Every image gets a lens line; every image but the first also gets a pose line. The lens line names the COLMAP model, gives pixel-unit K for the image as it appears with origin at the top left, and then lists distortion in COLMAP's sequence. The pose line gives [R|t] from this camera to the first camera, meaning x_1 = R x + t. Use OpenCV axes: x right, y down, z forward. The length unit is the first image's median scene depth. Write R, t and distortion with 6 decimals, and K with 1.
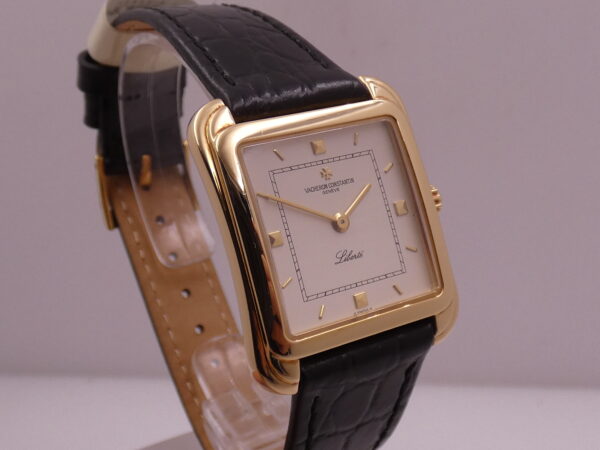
lens RADIAL K [[901.0, 0, 300.8], [0, 901.0, 227.1], [0, 0, 1]] dist [0.083390, 0.000000]
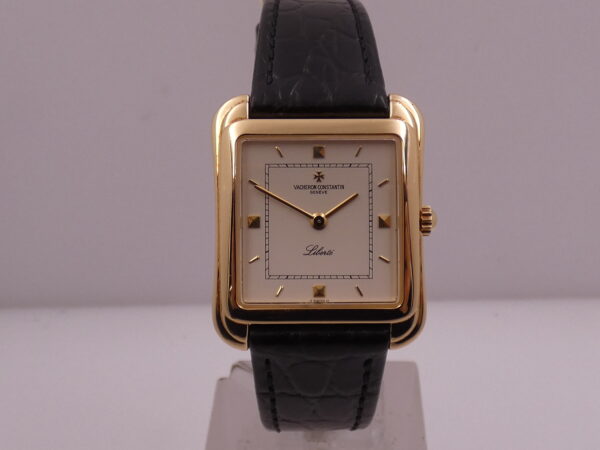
lens RADIAL K [[901.0, 0, 297.2], [0, 901.0, 224.9], [0, 0, 1]] dist [0.083390, 0.000000]
pose [[0.870801, 0.245691, -0.425841, 0.504698], [-0.211296, 0.969128, 0.127063, -0.138826], [0.443913, -0.020668, 0.895831, -0.036089]]
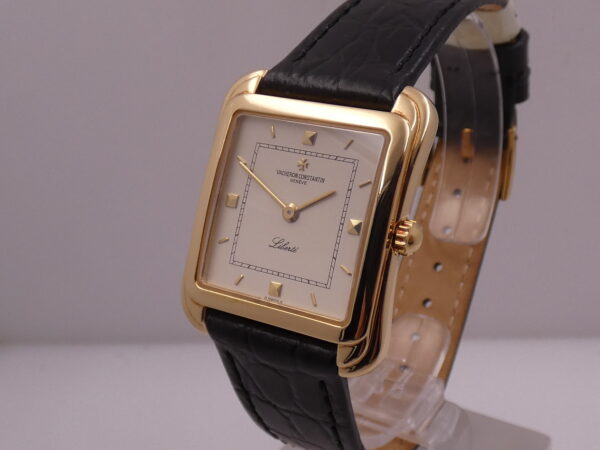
lens RADIAL K [[901.0, 0, 301.8], [0, 901.0, 224.5], [0, 0, 1]] dist [0.083390, 0.000000]
pose [[0.471608, 0.367189, -0.801722, 0.873064], [-0.314597, 0.919412, 0.236032, -0.237851], [0.823780, 0.140905, 0.549119, 0.445024]]
